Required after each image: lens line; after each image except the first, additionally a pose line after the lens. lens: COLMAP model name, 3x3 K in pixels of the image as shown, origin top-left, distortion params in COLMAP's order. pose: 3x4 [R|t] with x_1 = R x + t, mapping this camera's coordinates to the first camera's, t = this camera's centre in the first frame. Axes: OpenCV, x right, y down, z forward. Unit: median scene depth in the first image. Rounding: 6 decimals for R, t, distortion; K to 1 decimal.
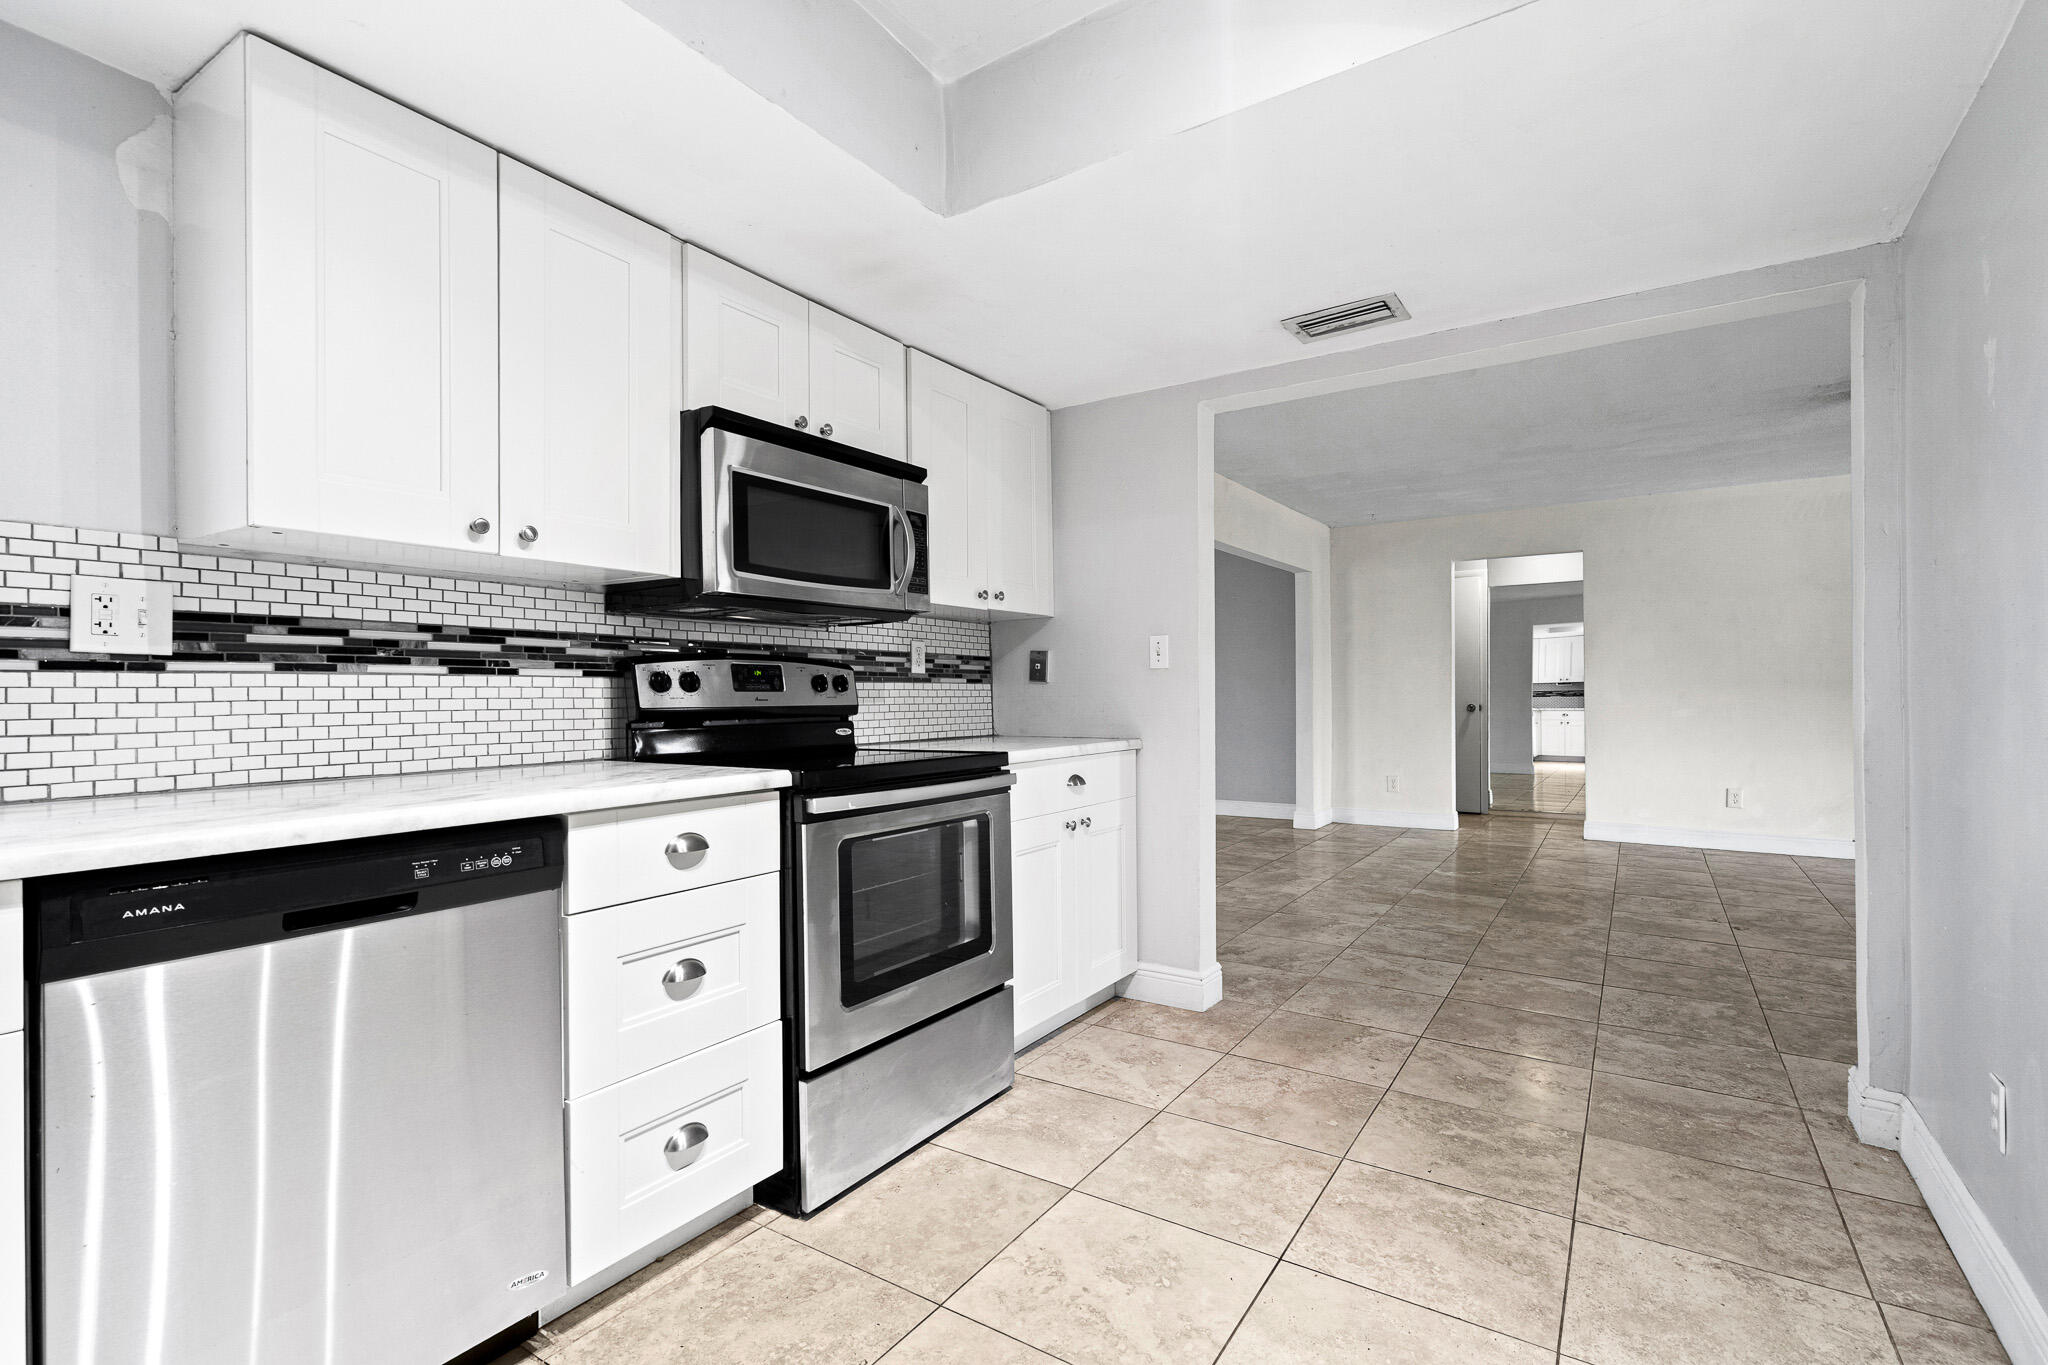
lens RADIAL K [[931.0, 0, 1027.5], [0, 931.0, 694.6], [0, 0, 1]] dist [-0.001211, 0.000172]
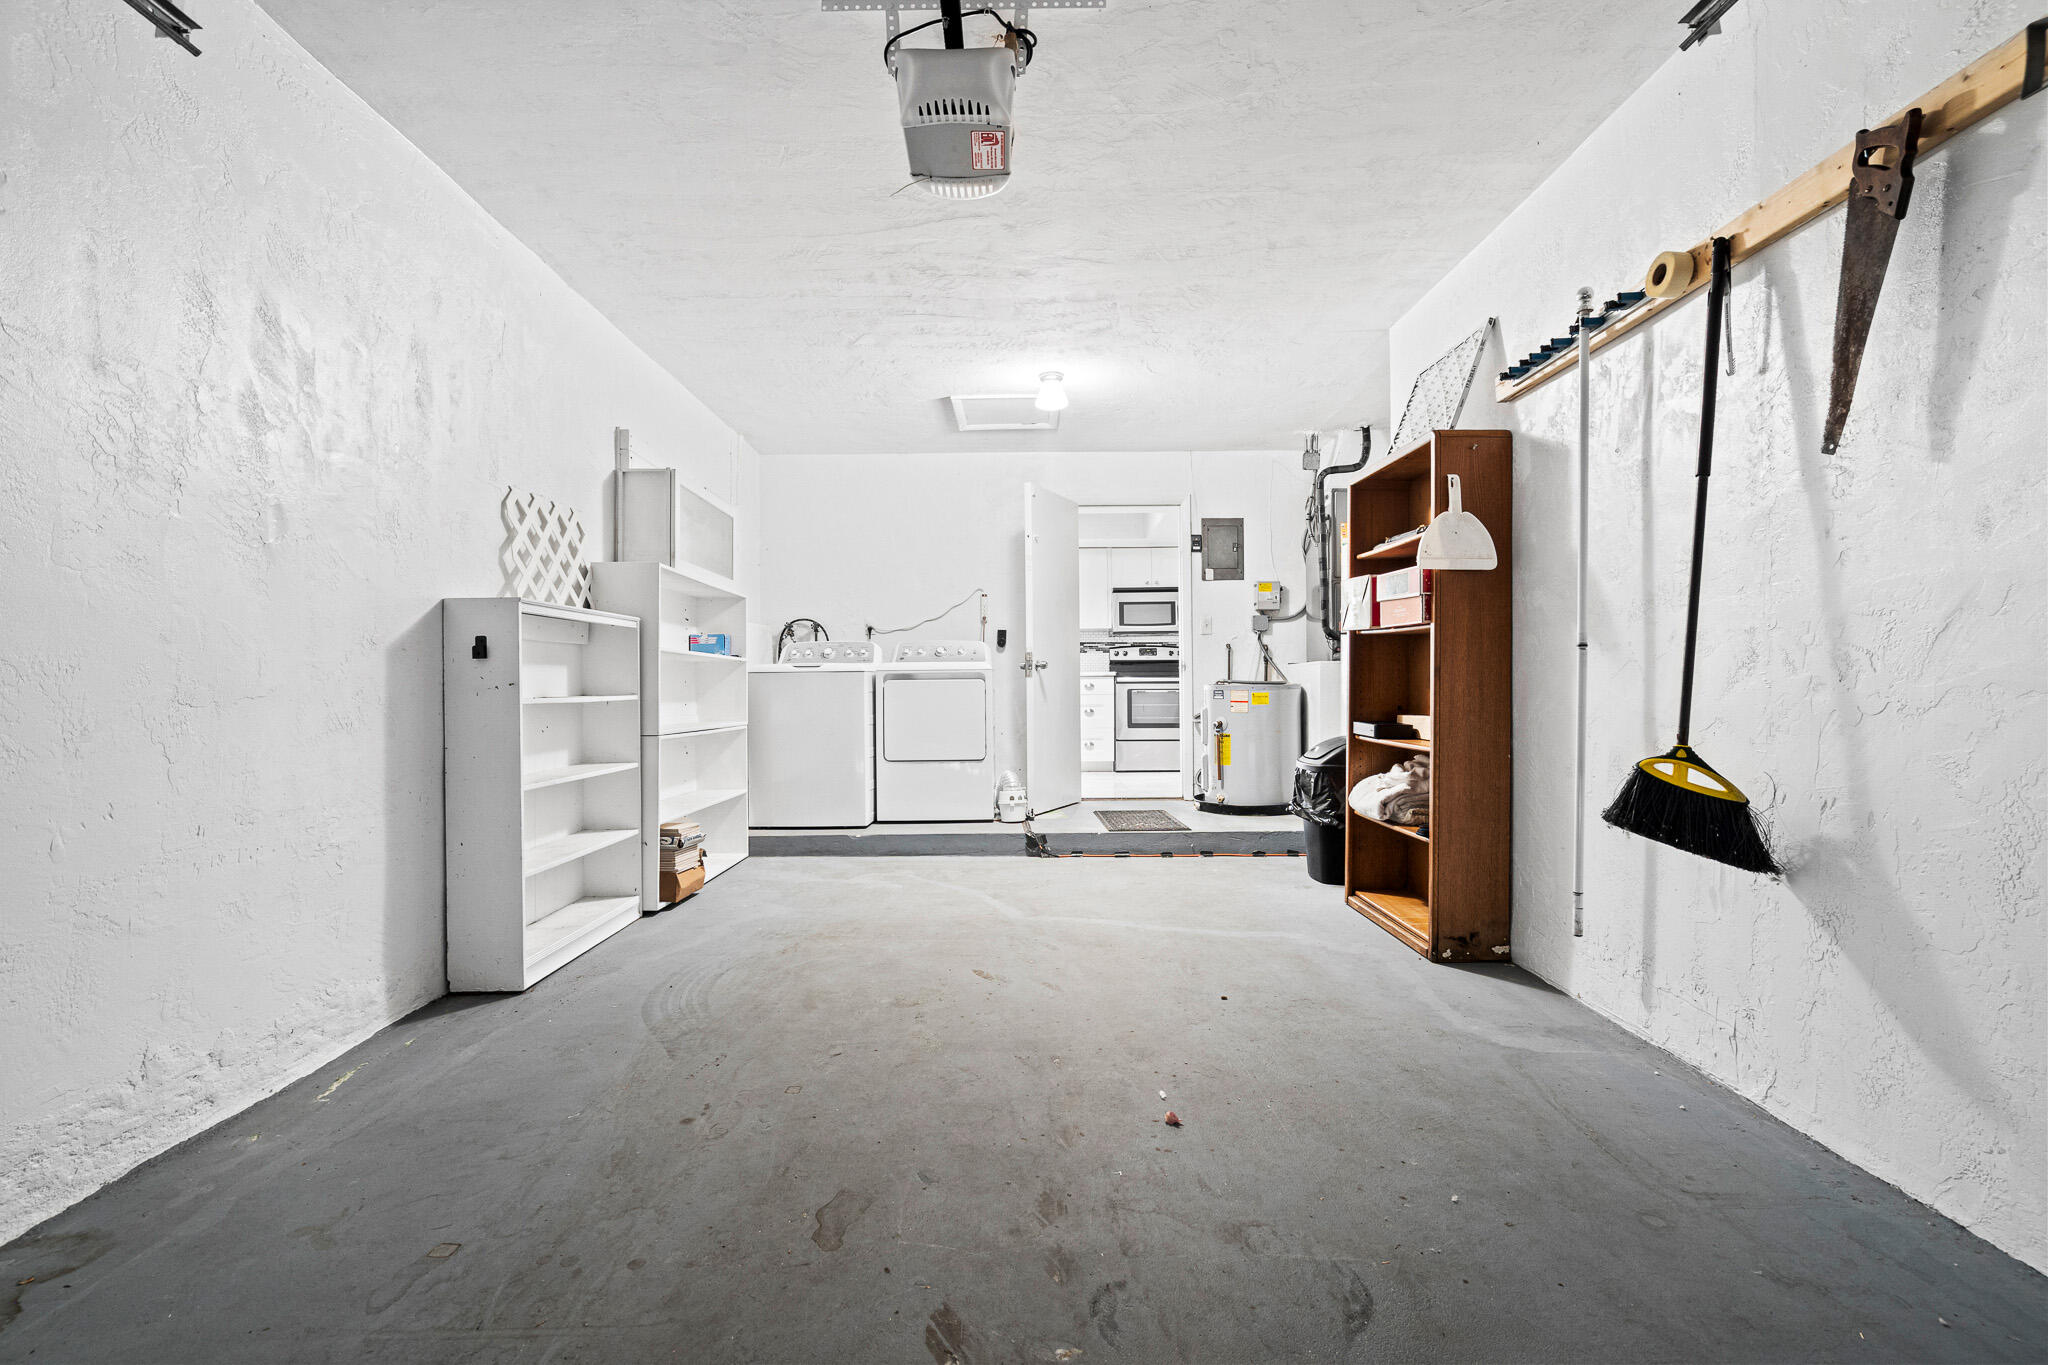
lens RADIAL K [[931.0, 0, 1027.5], [0, 931.0, 694.6], [0, 0, 1]] dist [-0.001211, 0.000172]
pose [[0.556535, 0.002168, -0.830821, 3.160842], [0.004948, 0.999970, 0.005923, 0.160567], [0.830809, -0.007407, 0.556508, -1.798979]]
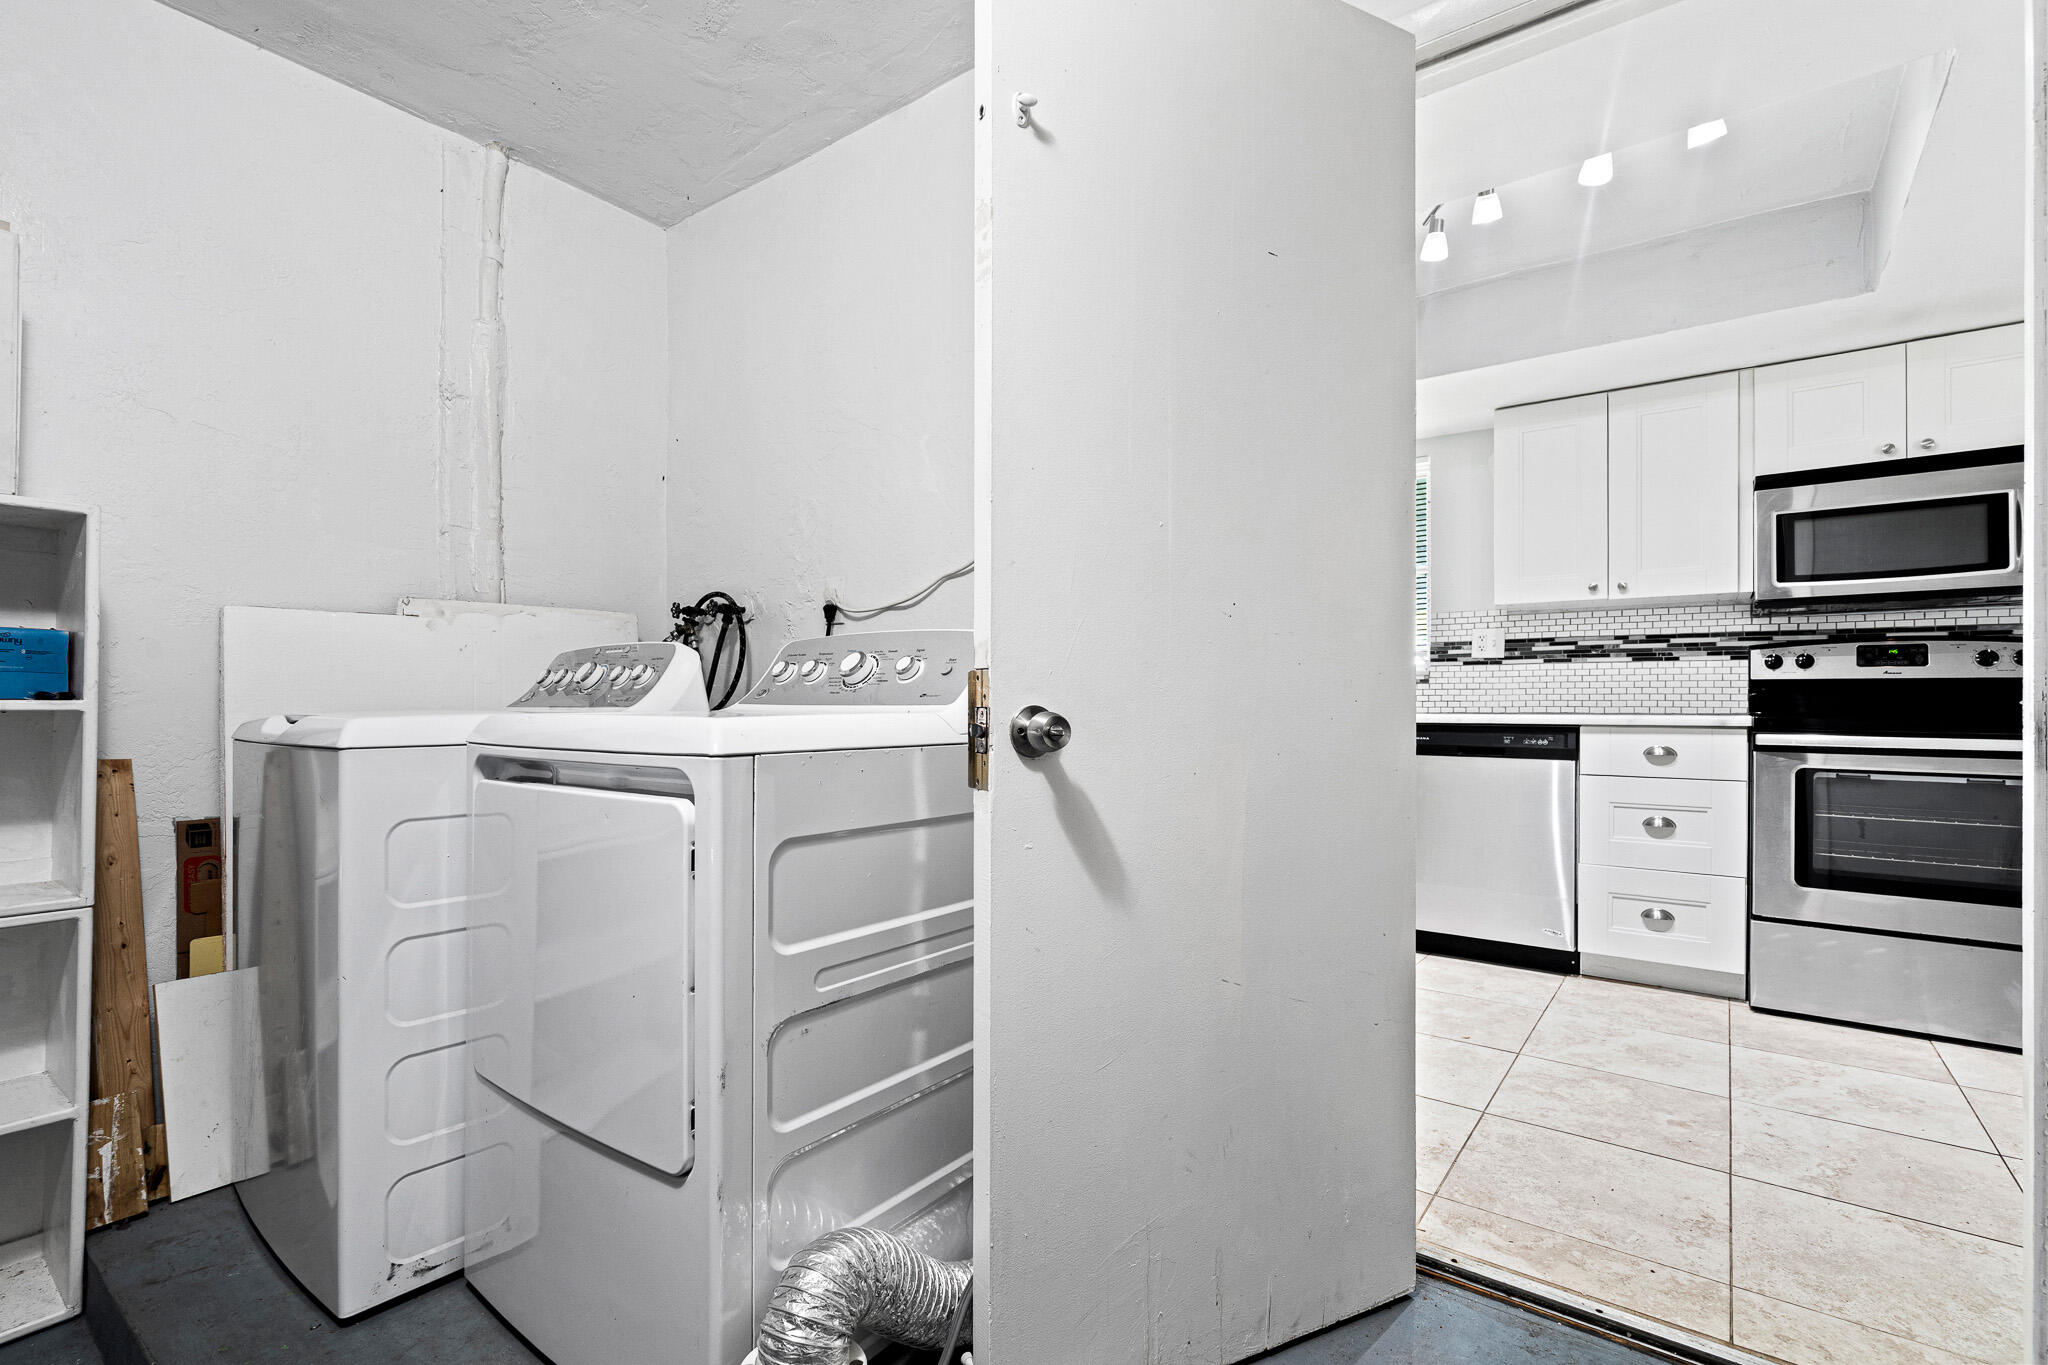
lens RADIAL K [[931.0, 0, 1027.5], [0, 931.0, 694.6], [0, 0, 1]] dist [-0.001211, 0.000172]
pose [[-0.062488, -0.004446, -0.998036, 1.310627], [-0.005902, 0.999974, -0.004085, 0.059347], [0.998028, 0.005635, -0.062513, -0.083987]]
